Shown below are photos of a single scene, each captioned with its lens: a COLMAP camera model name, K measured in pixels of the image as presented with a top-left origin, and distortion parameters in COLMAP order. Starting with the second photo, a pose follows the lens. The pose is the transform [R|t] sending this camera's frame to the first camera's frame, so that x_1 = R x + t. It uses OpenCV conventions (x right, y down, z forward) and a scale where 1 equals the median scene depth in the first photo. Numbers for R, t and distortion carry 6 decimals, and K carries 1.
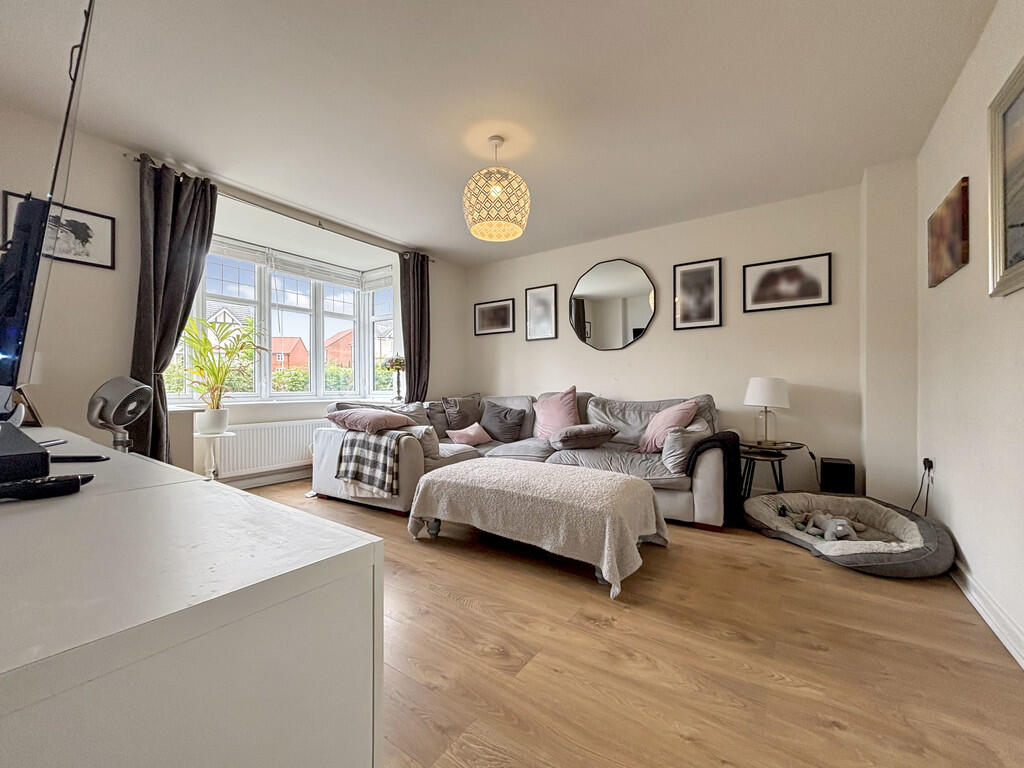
lens RADIAL K [[412.7, 0, 510.4], [0, 412.7, 385.0], [0, 0, 1]] dist [0.000353, -0.000217]
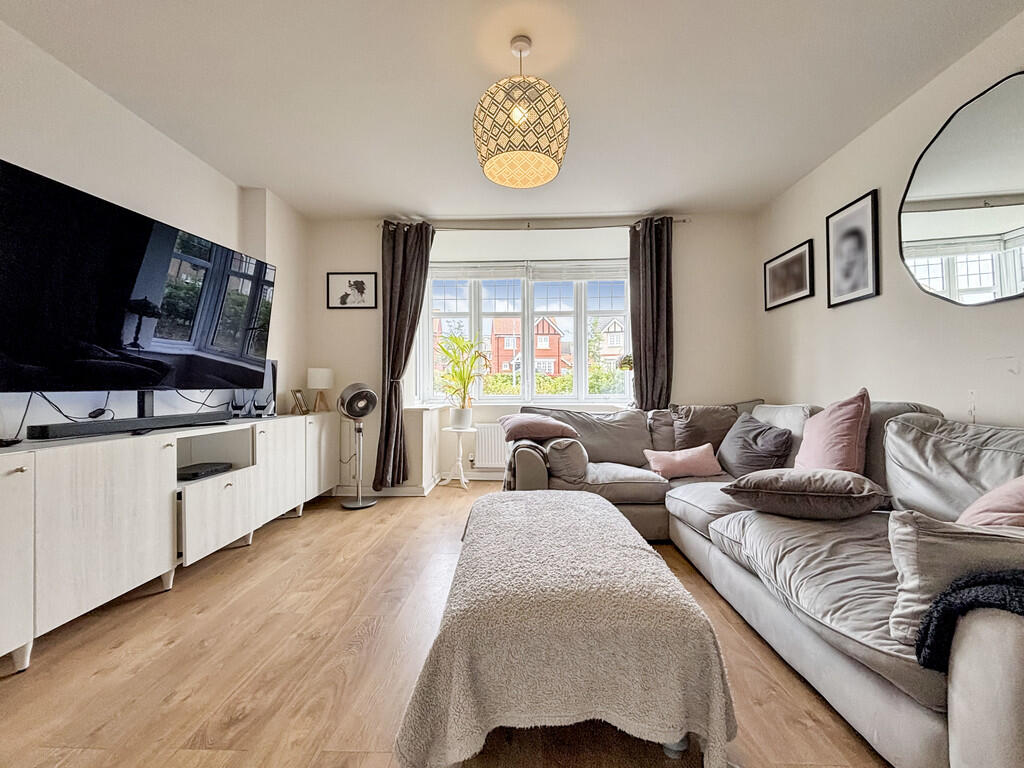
lens RADIAL K [[443.5, 0, 507.6], [0, 443.5, 384.0], [0, 0, 1]] dist [0.009959, -0.000383]
pose [[0.538777, -0.011771, -0.842366, 0.347171], [0.004487, 0.999928, -0.011103, 0.000847], [0.842437, 0.002203, 0.538791, 0.333940]]
